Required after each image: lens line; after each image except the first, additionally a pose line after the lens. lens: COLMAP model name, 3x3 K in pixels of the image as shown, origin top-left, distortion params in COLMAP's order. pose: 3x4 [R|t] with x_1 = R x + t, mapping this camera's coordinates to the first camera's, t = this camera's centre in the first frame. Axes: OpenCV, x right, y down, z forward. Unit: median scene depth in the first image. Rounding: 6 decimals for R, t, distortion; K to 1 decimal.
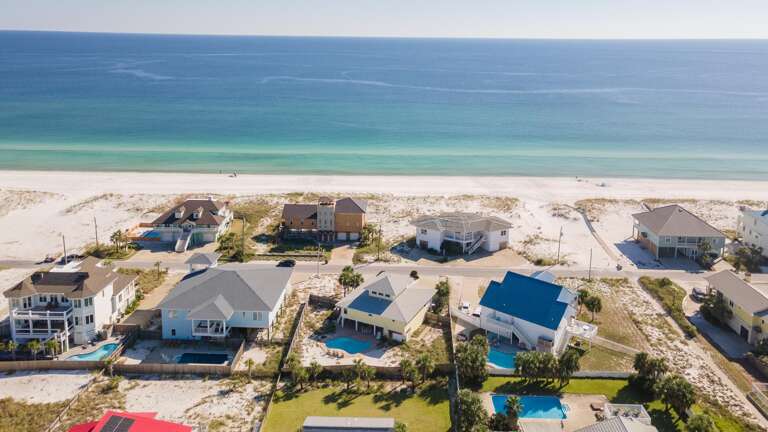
lens RADIAL K [[568.4, 0, 392.2], [0, 568.4, 215.6], [0, 0, 1]] dist [0.024947, 0.000482]
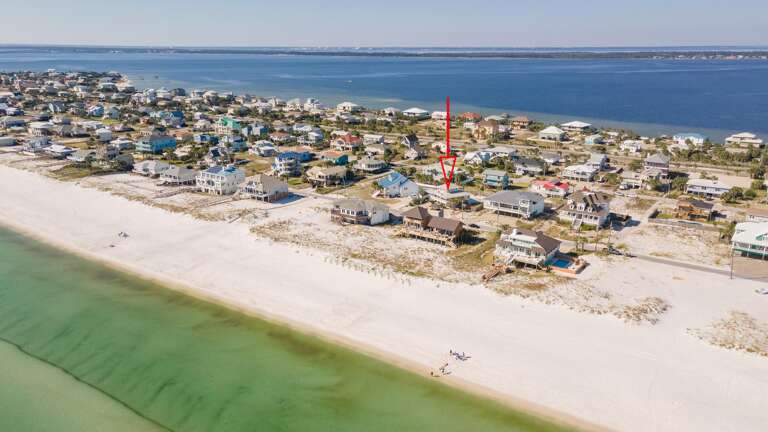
lens RADIAL K [[568.4, 0, 392.2], [0, 568.4, 215.6], [0, 0, 1]] dist [0.024947, 0.000482]
pose [[-0.843987, -0.159581, 0.512074, -0.912938], [0.159322, 0.837034, 0.523441, -0.926630], [-0.512154, 0.523362, -0.681021, 2.503842]]
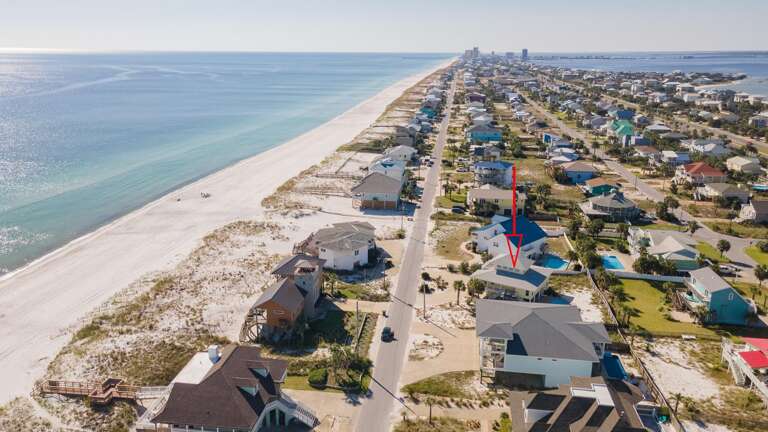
lens RADIAL K [[568.4, 0, 392.2], [0, 568.4, 215.6], [0, 0, 1]] dist [0.024947, 0.000482]
pose [[0.085838, -0.284860, 0.954718, -1.045681], [0.299620, 0.921277, 0.247944, -0.311141], [-0.950189, 0.264770, 0.164430, 0.929353]]
